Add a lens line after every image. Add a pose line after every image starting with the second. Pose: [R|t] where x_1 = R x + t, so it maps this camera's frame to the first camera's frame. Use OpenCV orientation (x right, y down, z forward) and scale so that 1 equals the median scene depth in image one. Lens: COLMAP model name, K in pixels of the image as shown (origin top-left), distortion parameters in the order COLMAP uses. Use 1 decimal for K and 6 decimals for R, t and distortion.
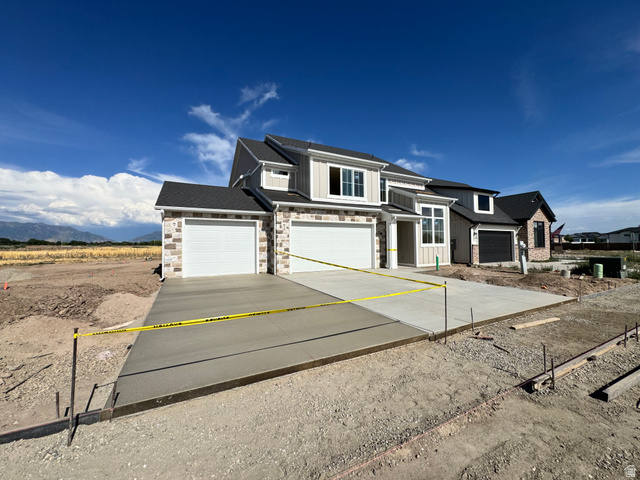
lens RADIAL K [[257.8, 0, 319.2], [0, 257.8, 238.3], [0, 0, 1]] dist [-0.002142, 0.000124]
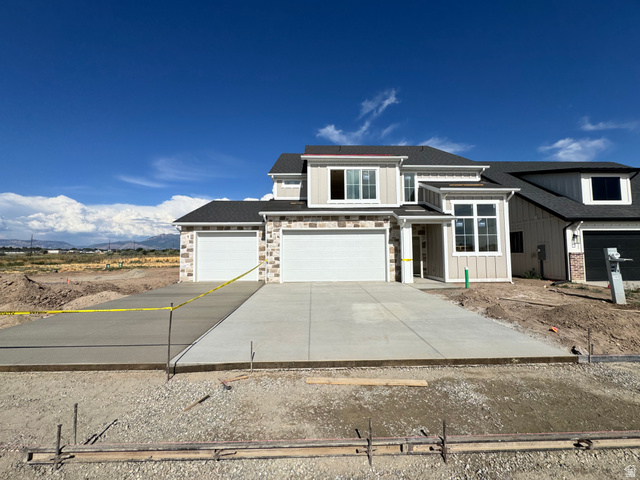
lens RADIAL K [[257.8, 0, 319.3], [0, 257.8, 238.9], [0, 0, 1]] dist [-0.002142, 0.000124]
pose [[0.897847, -0.023973, -0.439655, 0.405183], [0.013335, 0.999539, -0.027269, -0.003158], [0.440106, 0.018620, 0.897753, 0.145367]]
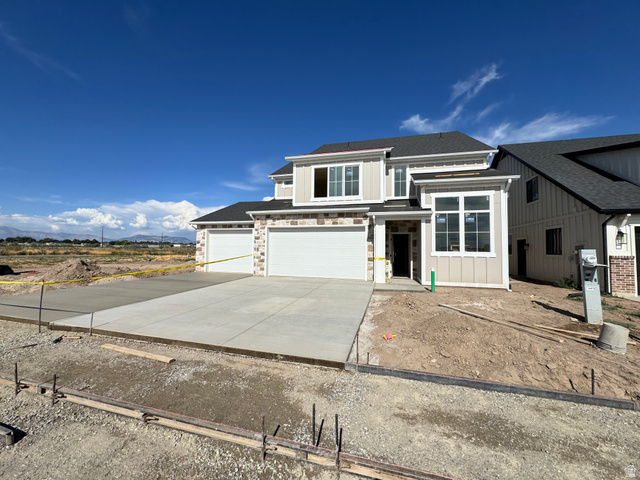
lens RADIAL K [[257.8, 0, 319.4], [0, 257.8, 238.8], [0, 0, 1]] dist [-0.002142, 0.000124]
pose [[0.726731, -0.012929, -0.686800, 0.700503], [-0.000492, 0.999813, -0.019341, 0.000691], [0.686922, 0.014394, 0.726589, 0.318302]]
